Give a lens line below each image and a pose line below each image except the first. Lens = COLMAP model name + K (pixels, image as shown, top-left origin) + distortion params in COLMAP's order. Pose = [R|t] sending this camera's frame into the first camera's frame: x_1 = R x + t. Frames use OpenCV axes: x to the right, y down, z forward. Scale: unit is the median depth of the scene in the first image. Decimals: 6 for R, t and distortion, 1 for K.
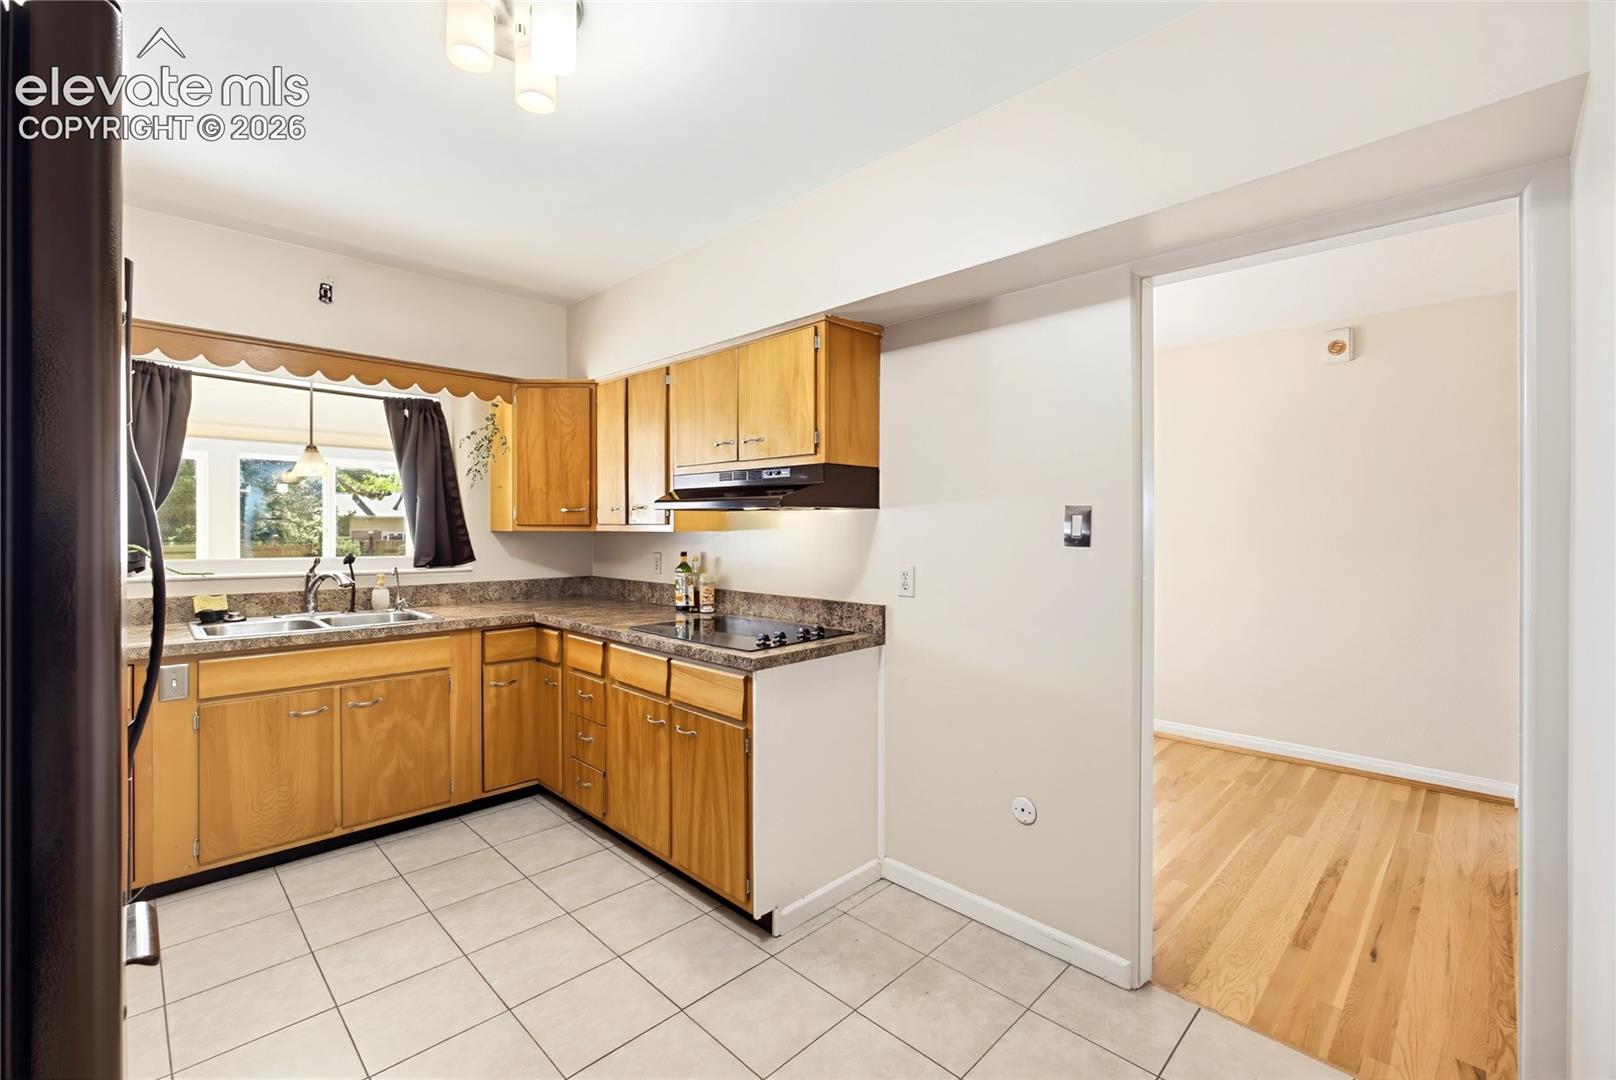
lens RADIAL K [[689.3, 0, 810.3], [0, 689.3, 531.2], [0, 0, 1]] dist [-0.011429, 0.002049]
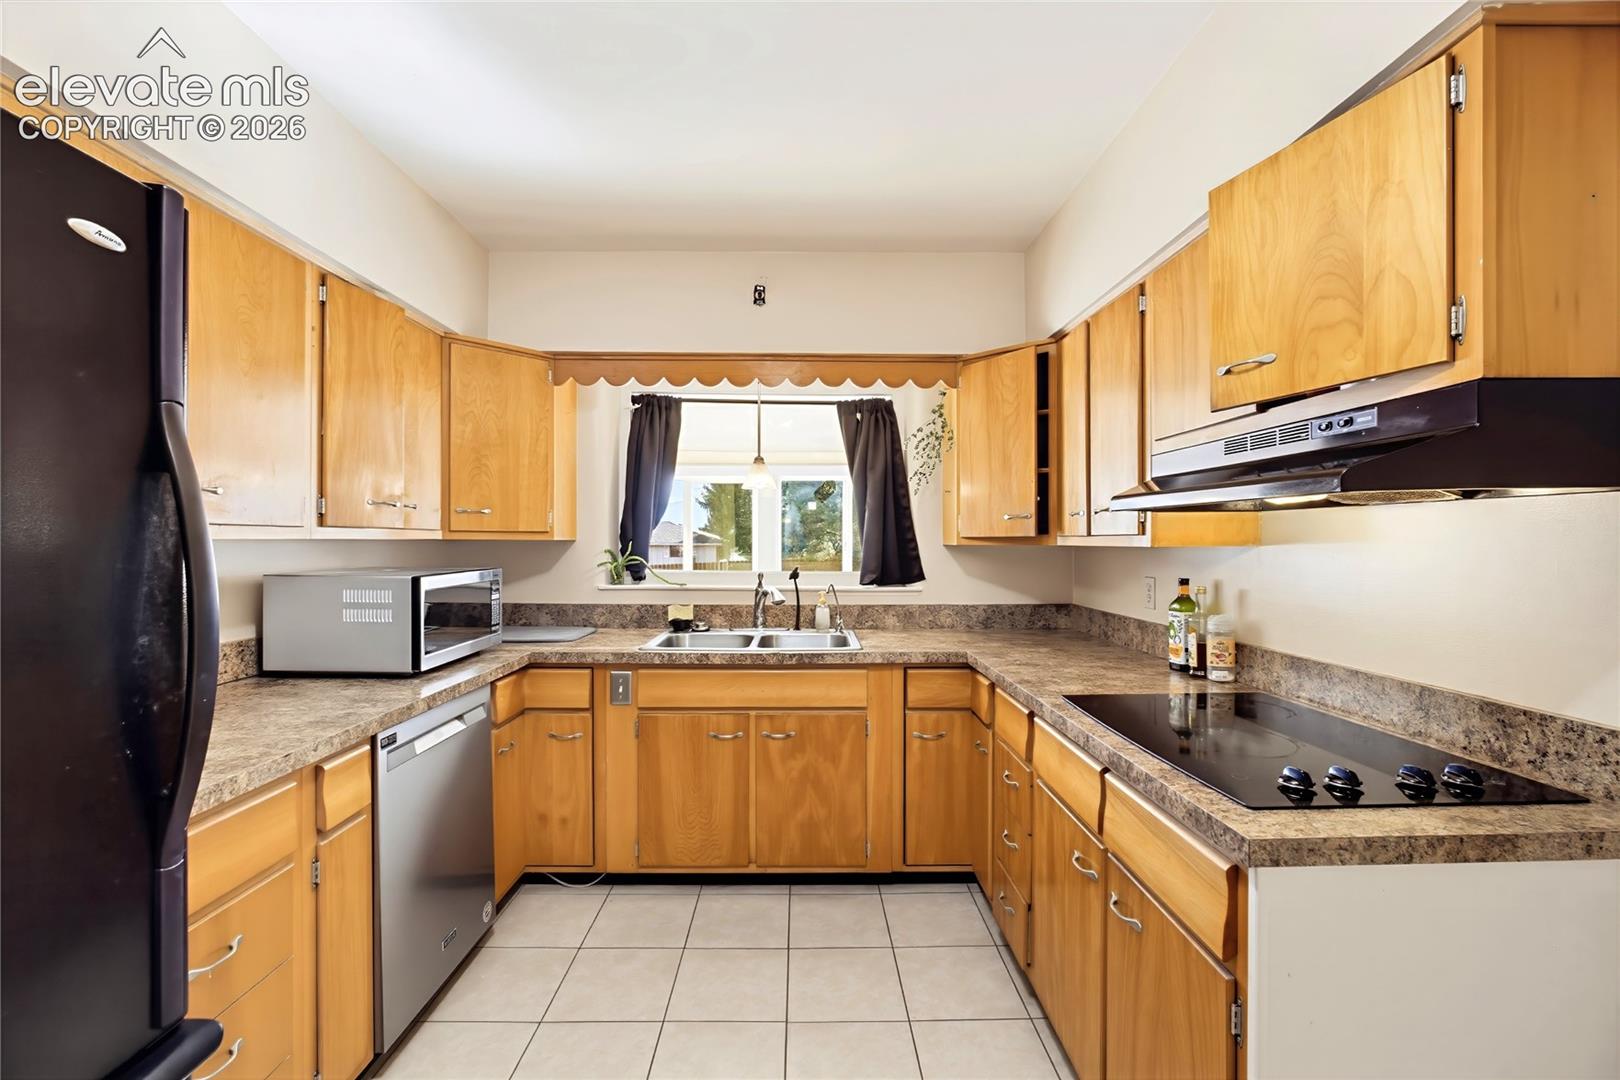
lens RADIAL K [[691.0, 0, 809.3], [0, 691.0, 546.4], [0, 0, 1]] dist [-0.011429, 0.002049]
pose [[0.710809, 0.003177, -0.703378, 0.018475], [-0.001225, 0.999994, 0.003279, -0.001109], [0.703384, -0.001469, 0.710808, 0.348849]]
